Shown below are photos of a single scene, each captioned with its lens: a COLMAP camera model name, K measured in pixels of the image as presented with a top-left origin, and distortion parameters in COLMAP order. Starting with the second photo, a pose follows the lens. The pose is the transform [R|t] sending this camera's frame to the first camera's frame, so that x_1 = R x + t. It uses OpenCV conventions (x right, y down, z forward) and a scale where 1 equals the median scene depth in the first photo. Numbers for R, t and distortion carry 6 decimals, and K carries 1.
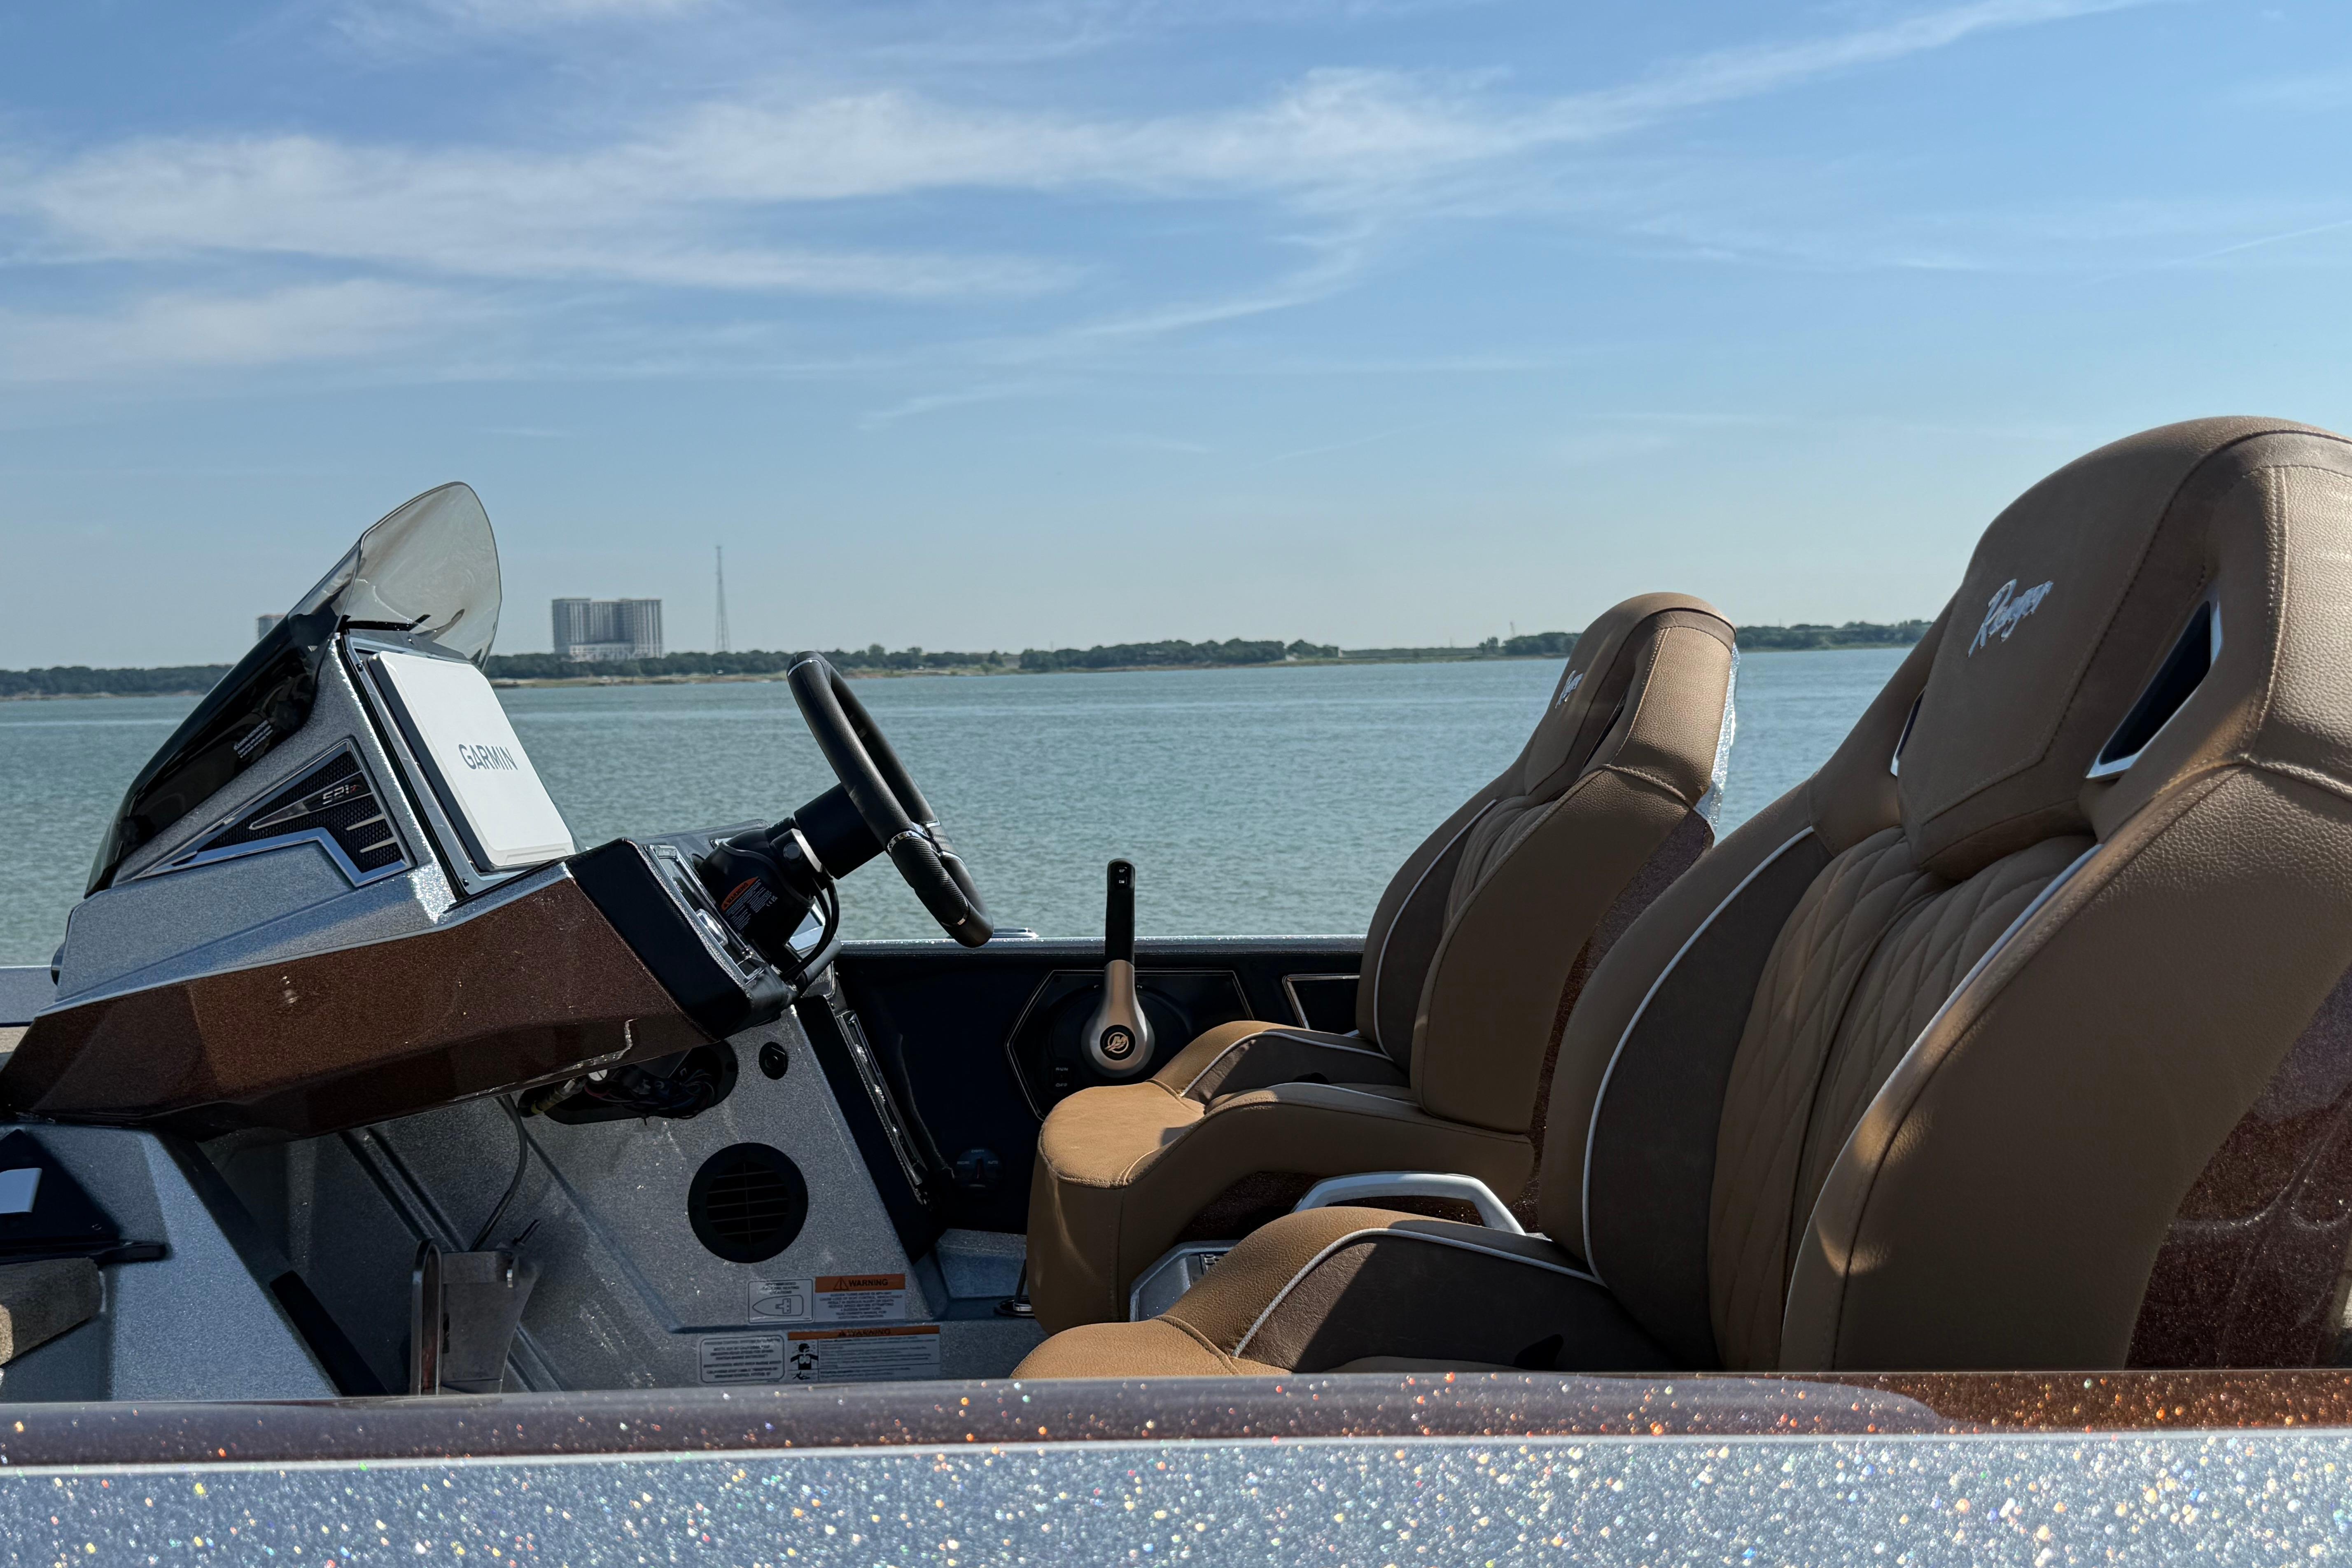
lens RADIAL K [[2396.5, 0, 1188.5], [0, 2396.5, 745.0], [0, 0, 1]] dist [0.174362, -0.476108]
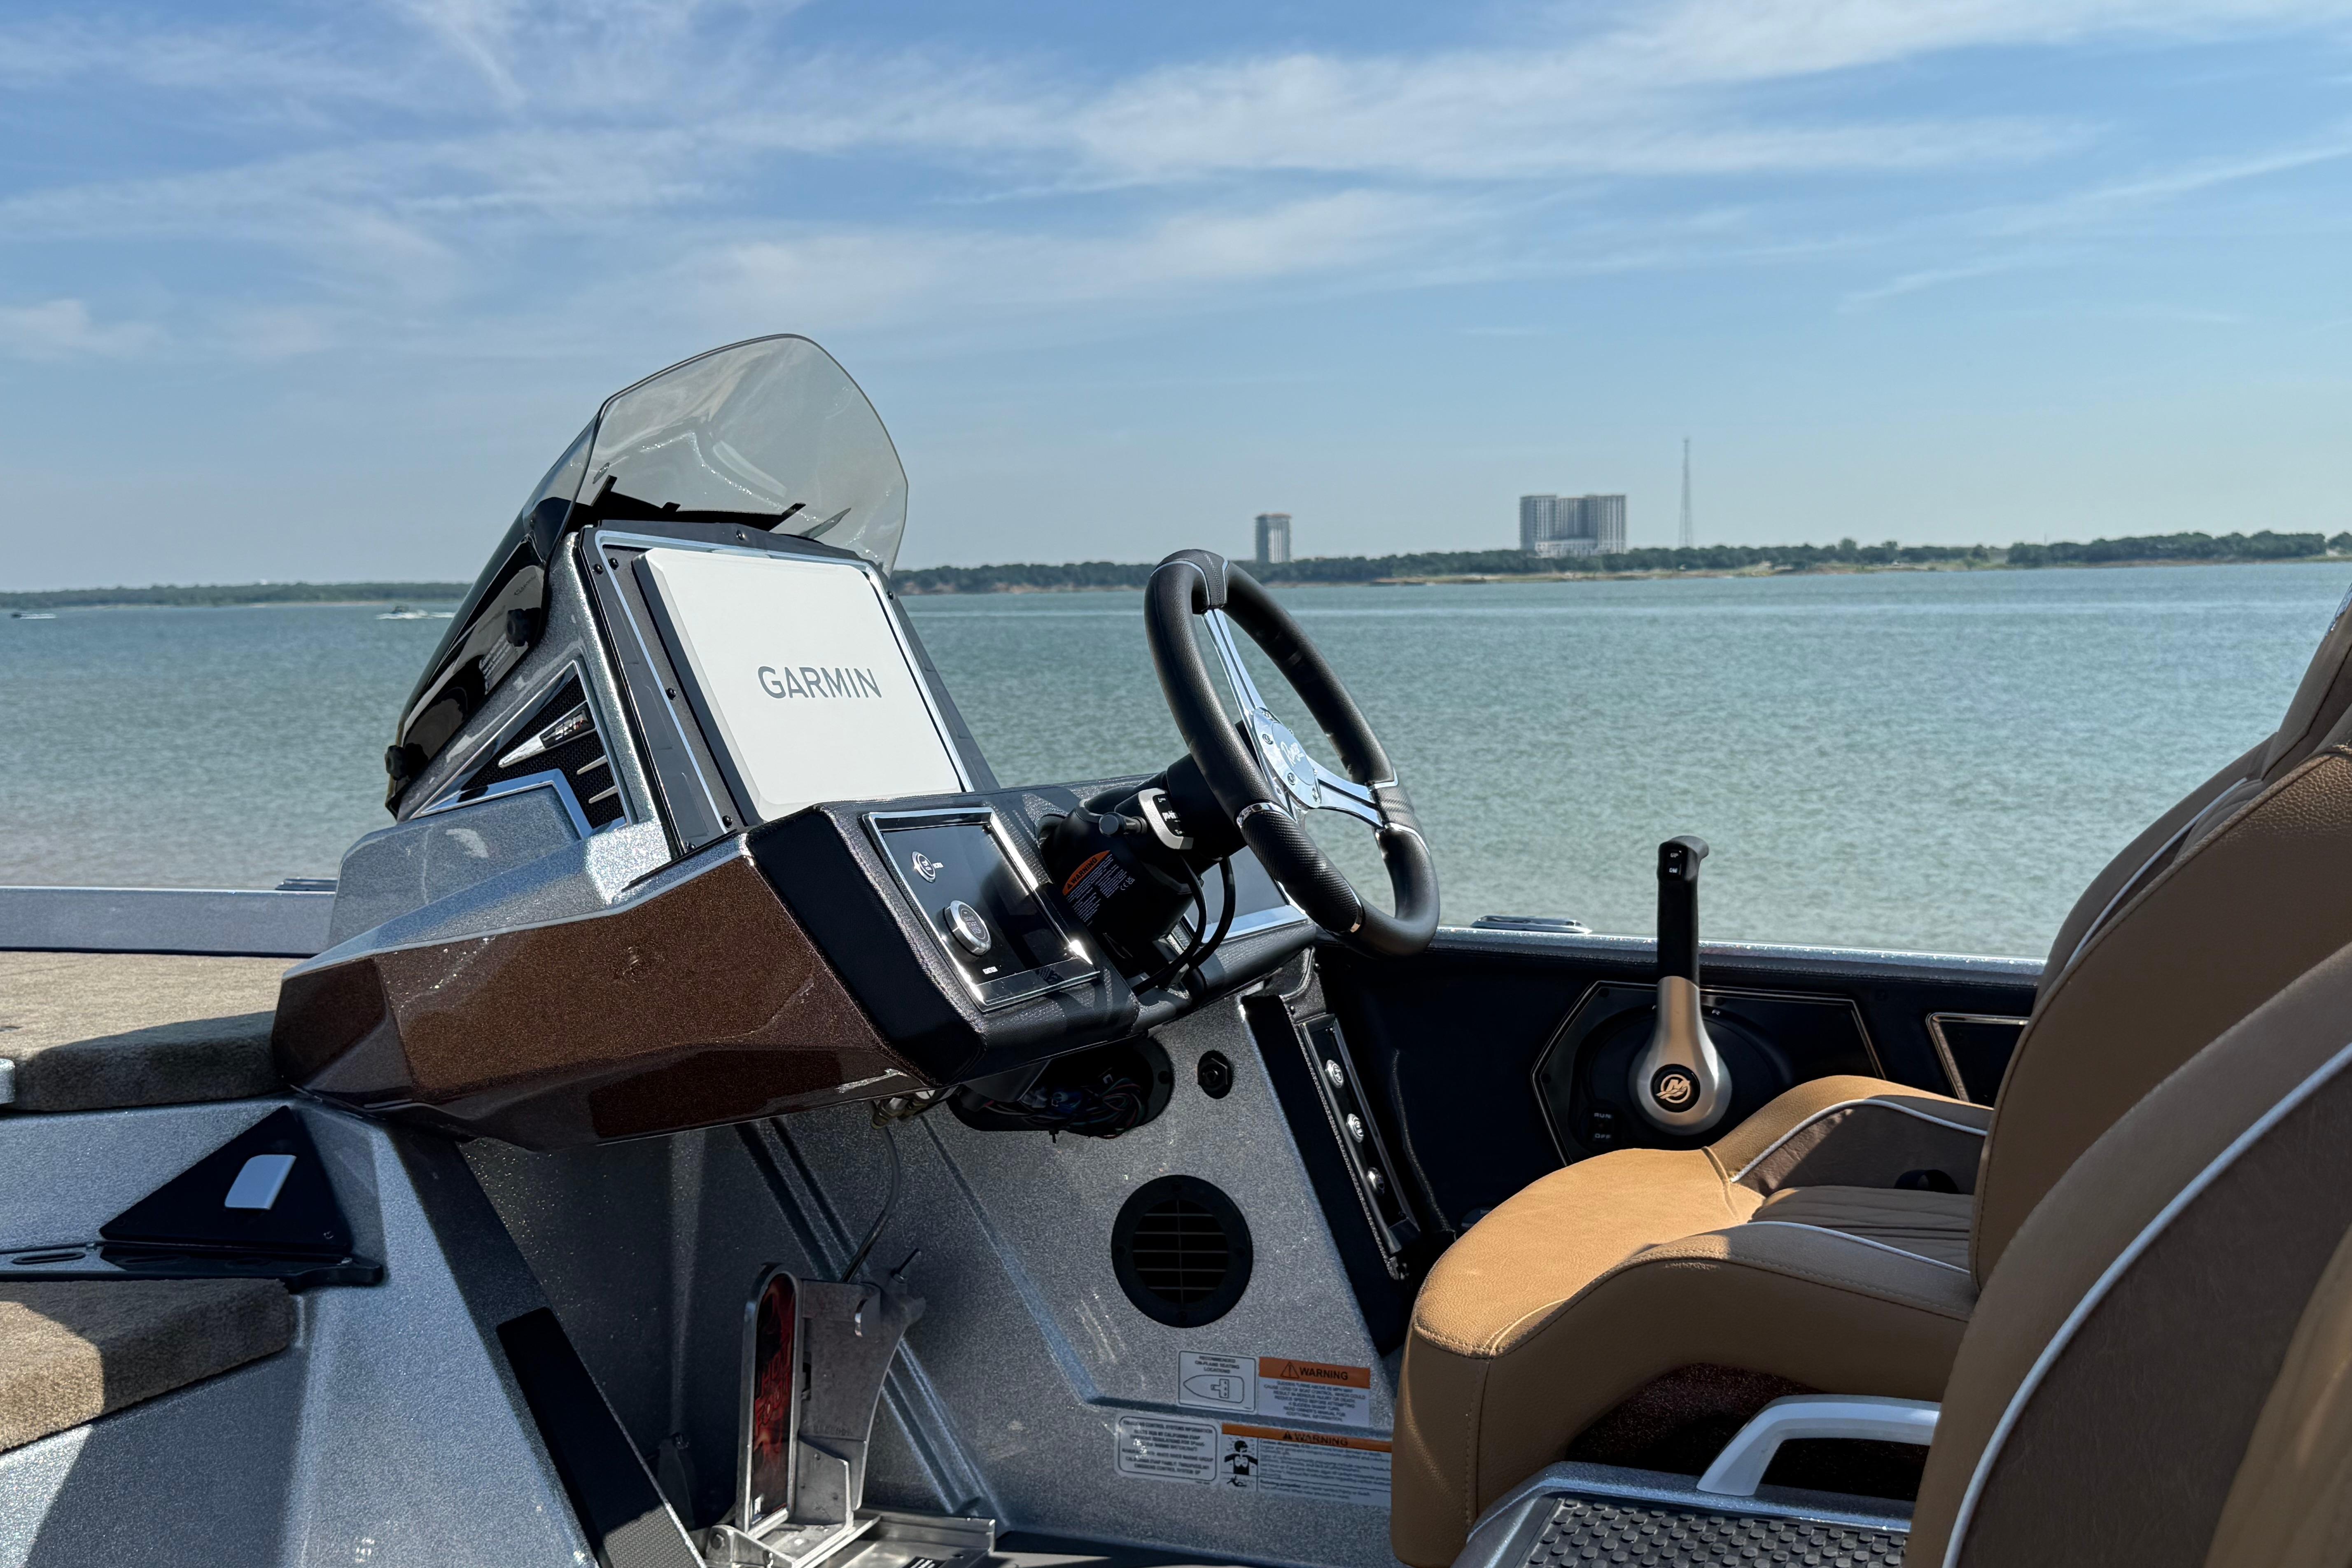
lens RADIAL K [[2396.5, 0, 1188.5], [0, 2396.5, 745.0], [0, 0, 1]] dist [0.174362, -0.476108]
pose [[0.922169, 0.032847, -0.385391, 0.117223], [-0.016155, 0.998789, 0.046470, -0.012066], [0.386450, -0.036627, 0.921583, 0.281622]]
